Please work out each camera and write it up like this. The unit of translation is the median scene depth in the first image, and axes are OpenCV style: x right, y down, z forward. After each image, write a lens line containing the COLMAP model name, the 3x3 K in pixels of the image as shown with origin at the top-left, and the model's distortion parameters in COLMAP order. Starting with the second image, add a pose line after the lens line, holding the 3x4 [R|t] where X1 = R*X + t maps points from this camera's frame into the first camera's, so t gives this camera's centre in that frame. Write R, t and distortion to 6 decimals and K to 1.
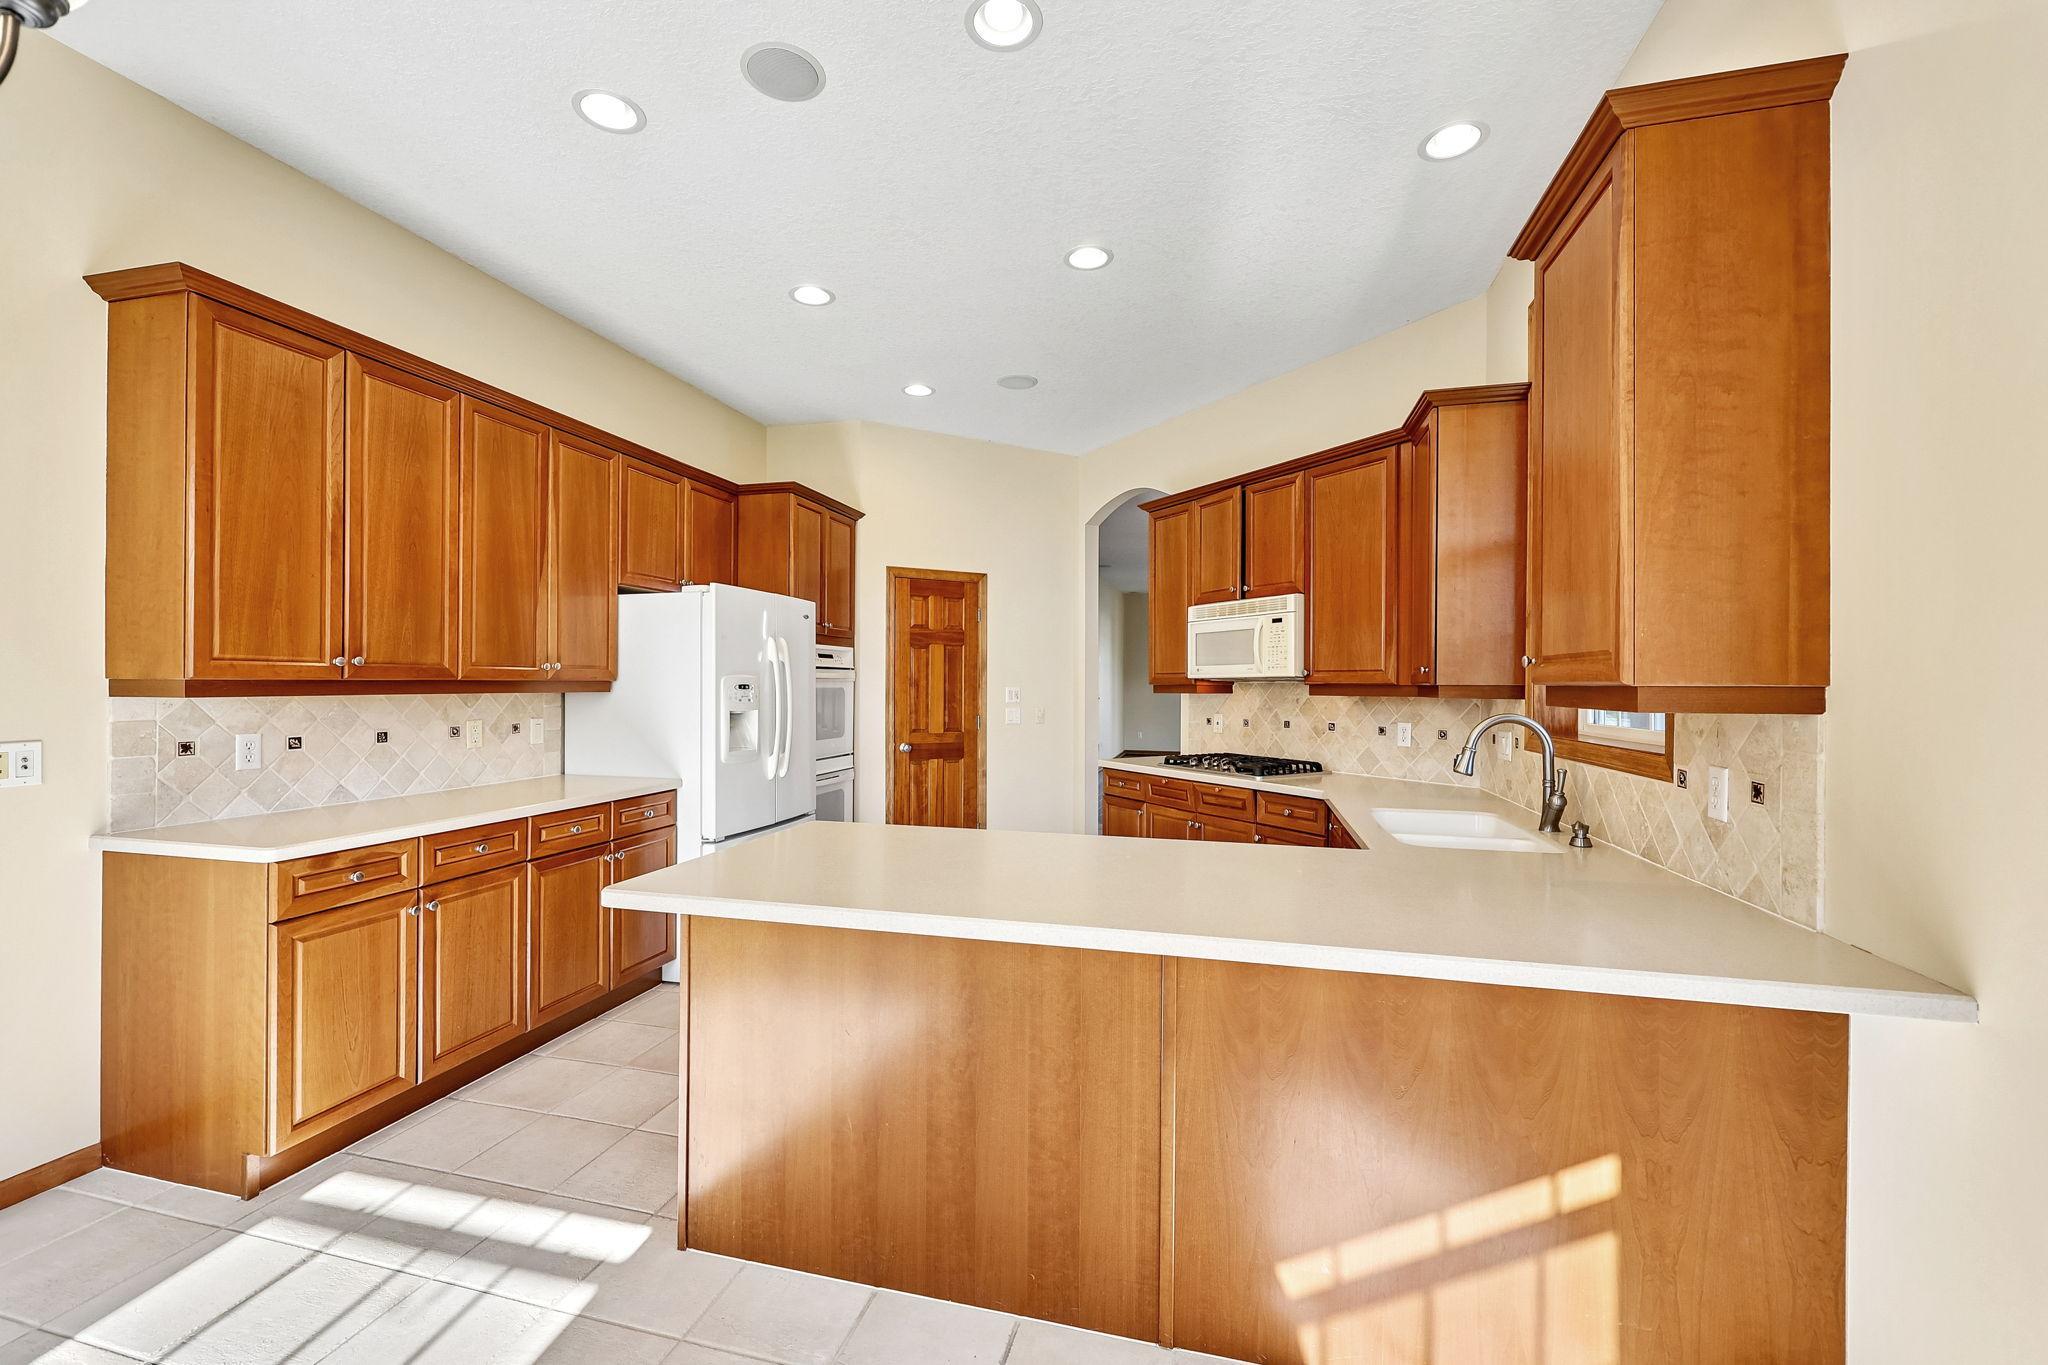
lens RADIAL K [[842.2, 0, 1018.3], [0, 842.2, 682.9], [0, 0, 1]] dist [0.000026, -0.000095]
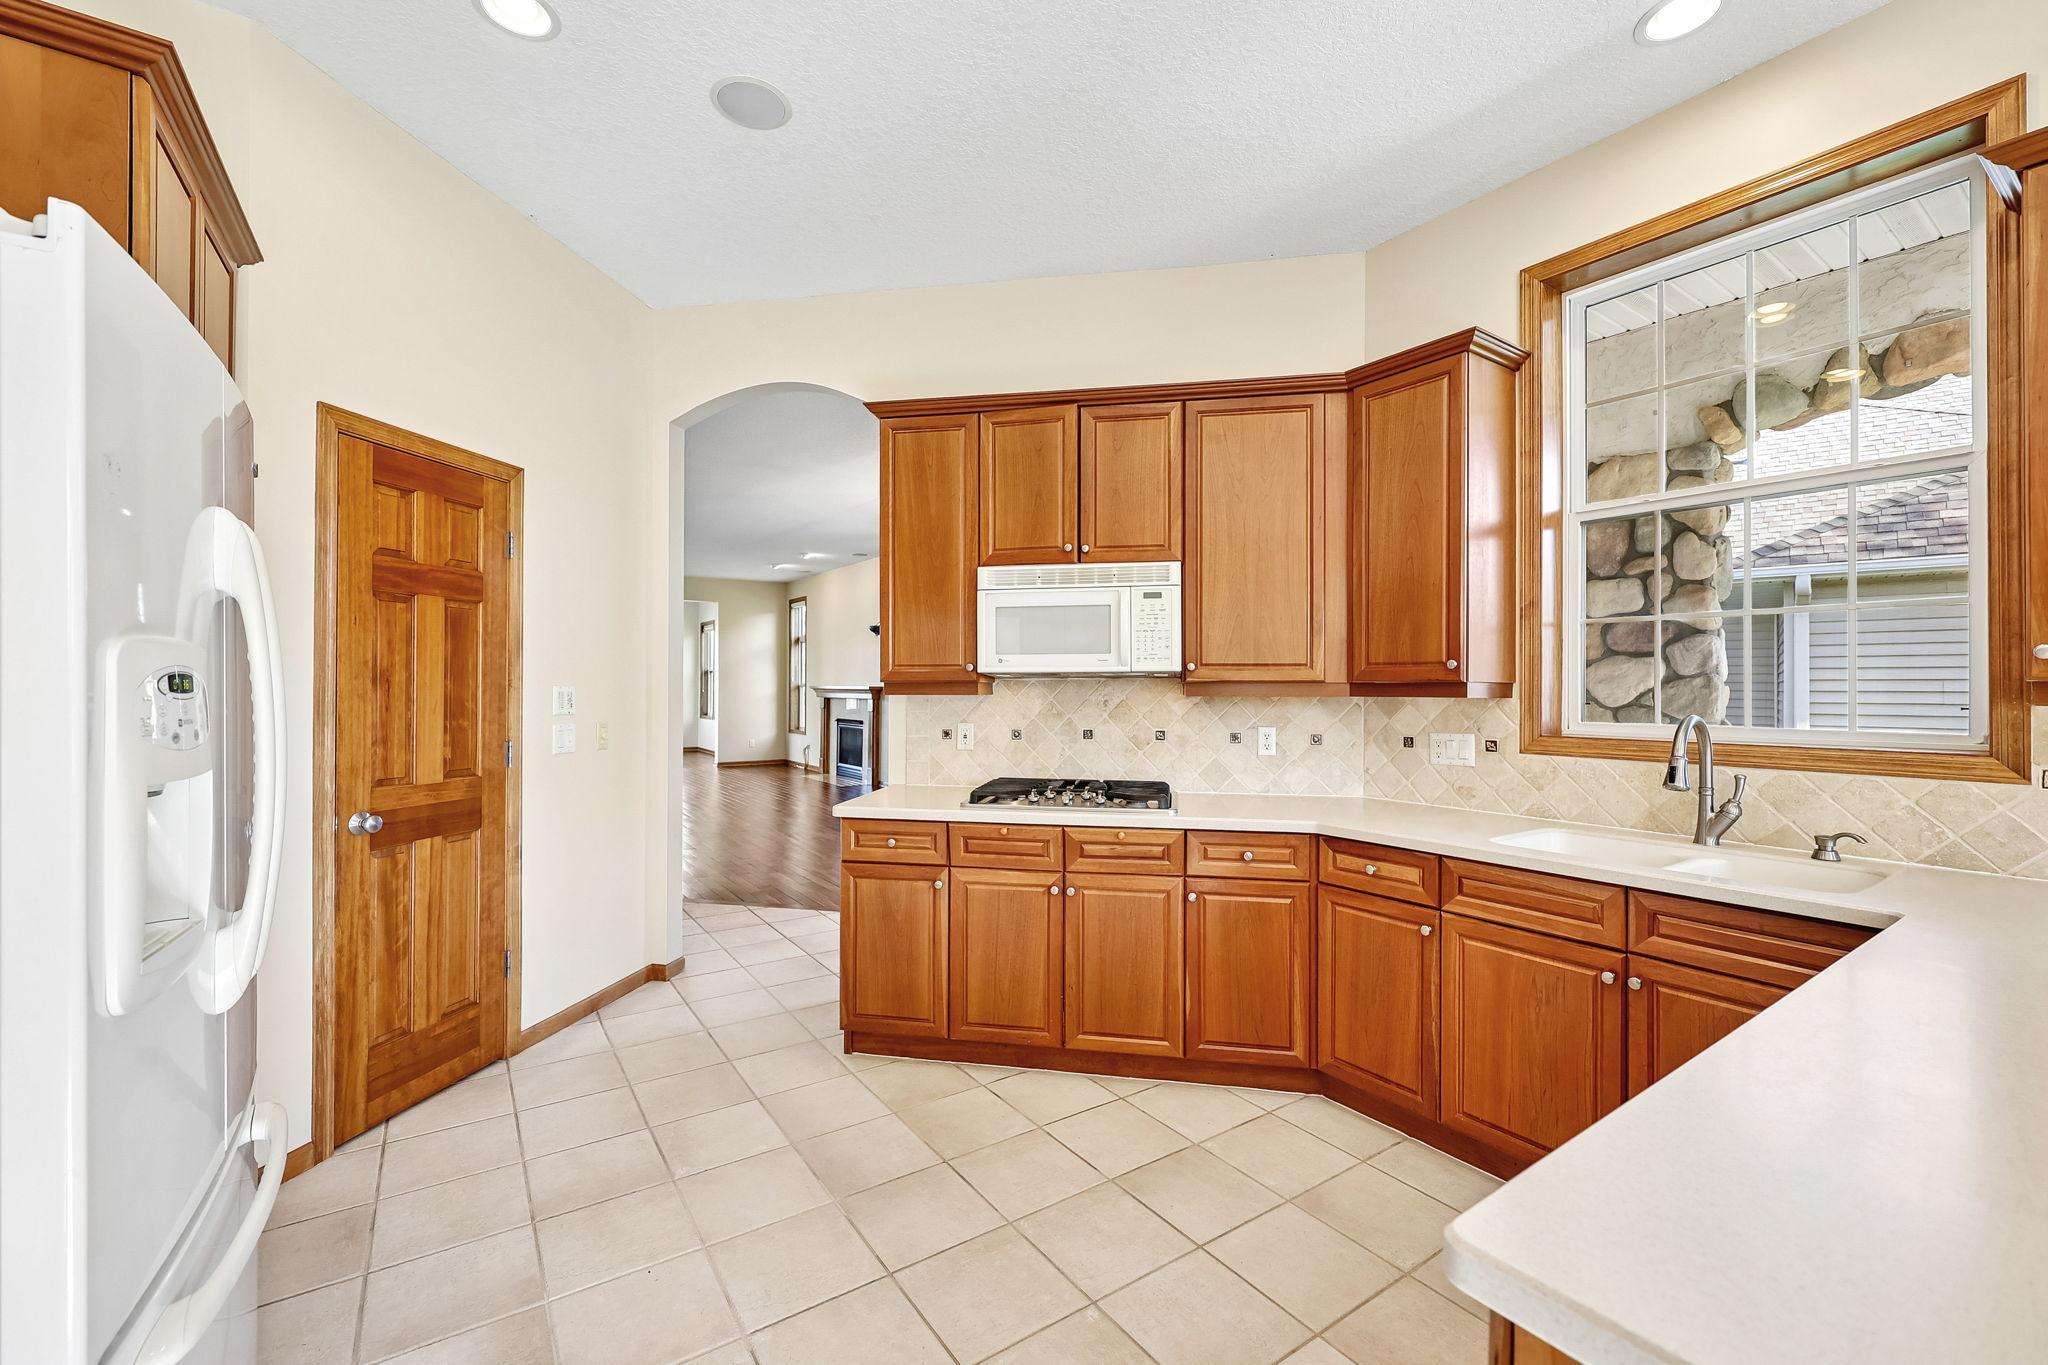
lens RADIAL K [[842.2, 0, 1018.3], [0, 842.2, 682.9], [0, 0, 1]] dist [0.000026, -0.000095]
pose [[0.649029, 0.002115, 0.760761, -0.314332], [-0.002761, 0.999996, -0.000425, 0.003225], [-0.760758, -0.001824, 0.649033, 0.573368]]
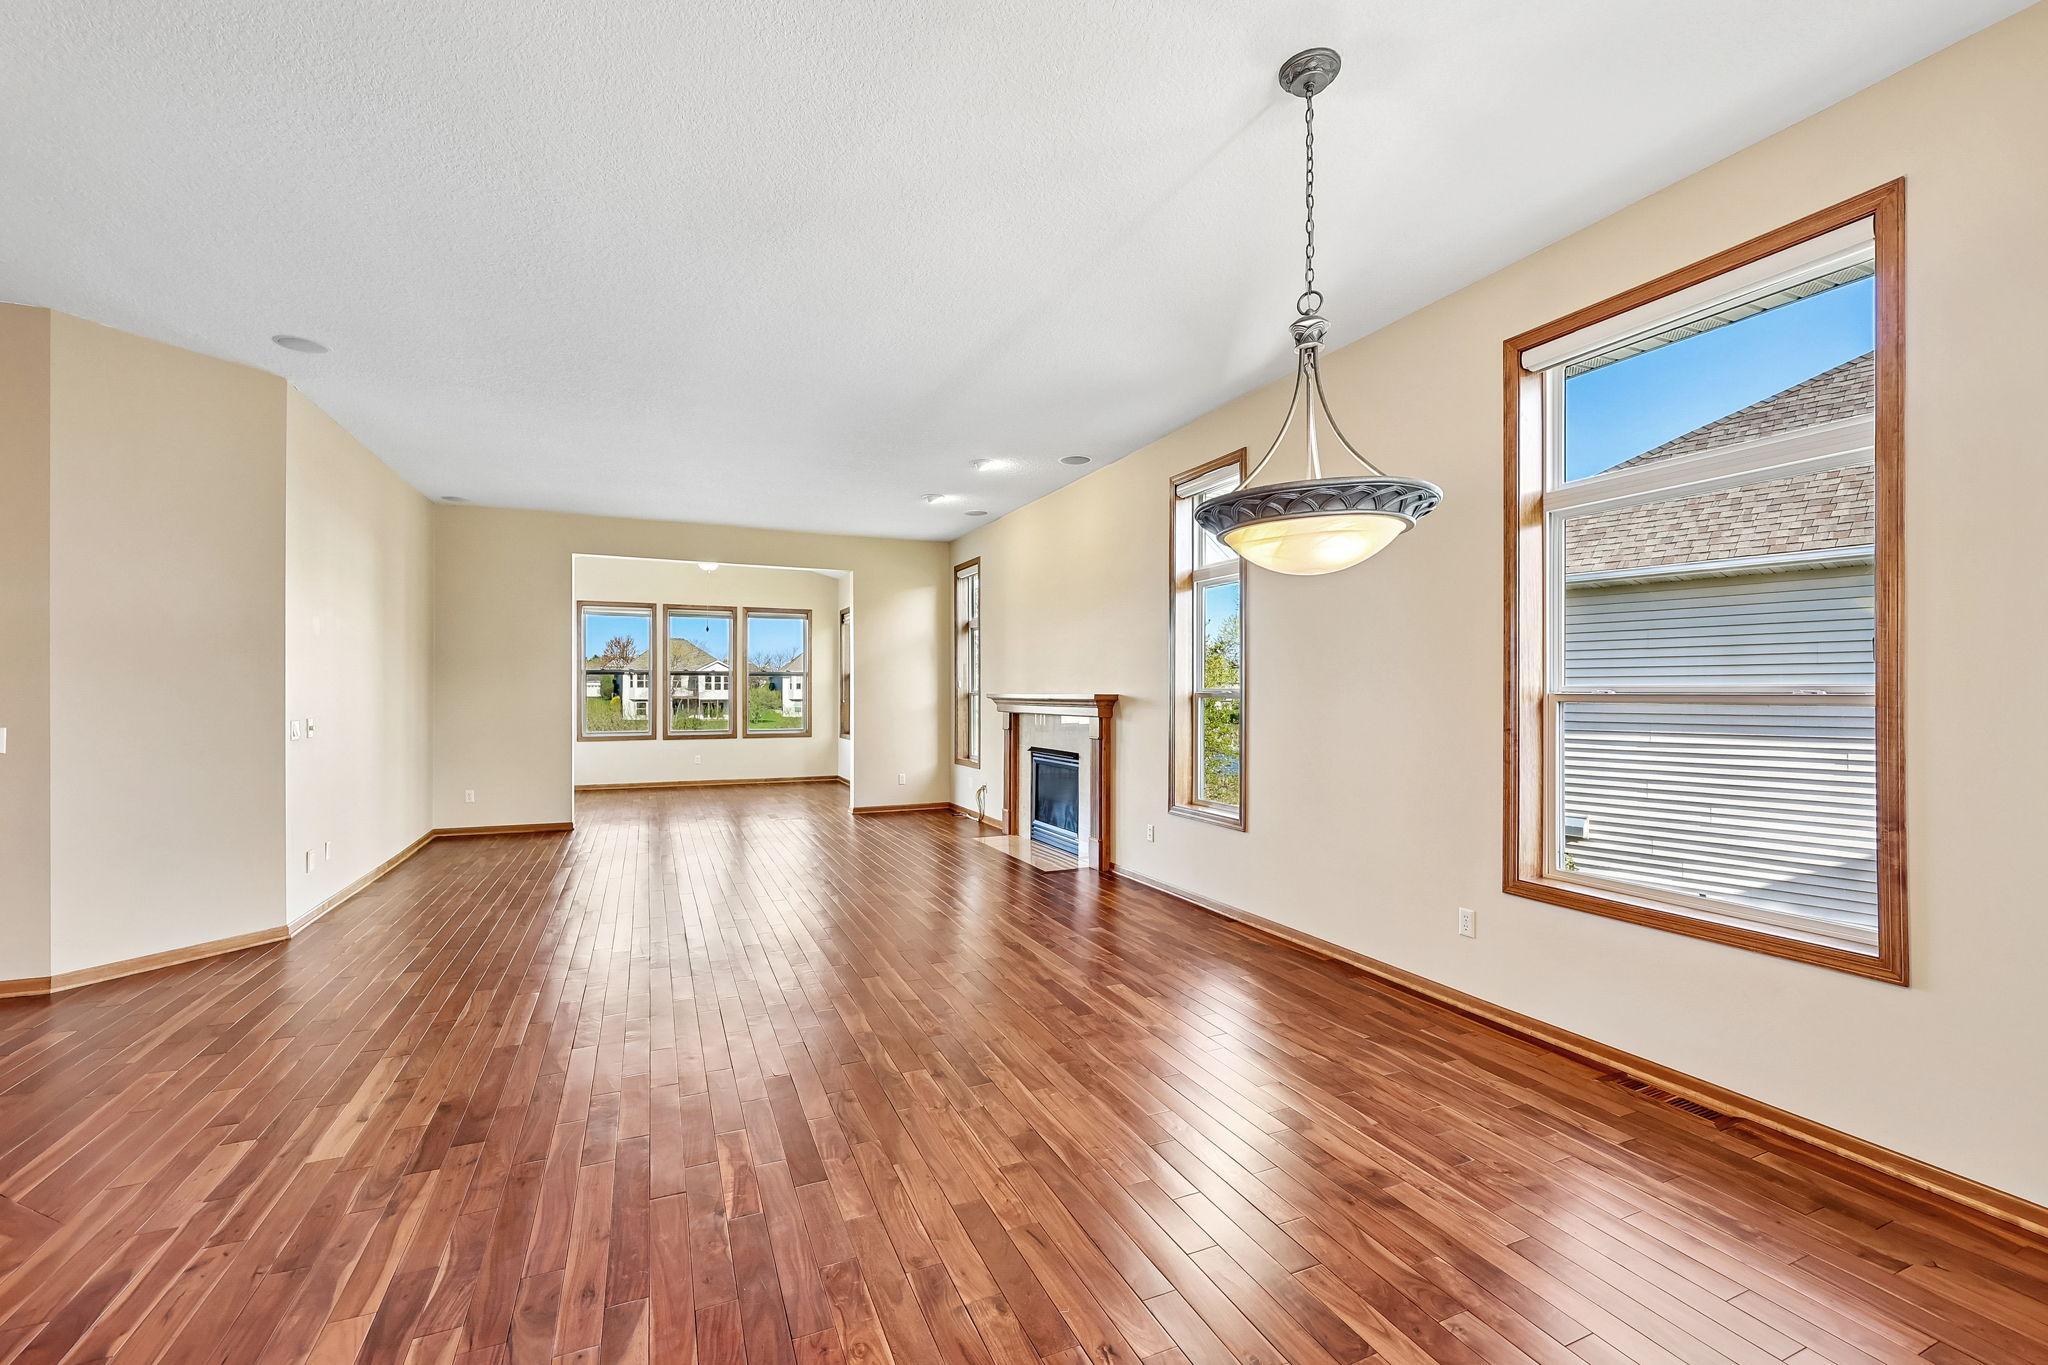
lens RADIAL K [[842.2, 0, 1018.3], [0, 842.2, 682.9], [0, 0, 1]] dist [0.000026, -0.000095]
pose [[0.779217, 0.003098, 0.626747, 0.322200], [0.003411, 0.999952, -0.009183, 0.006985], [-0.626745, 0.009293, 0.779169, 1.518896]]
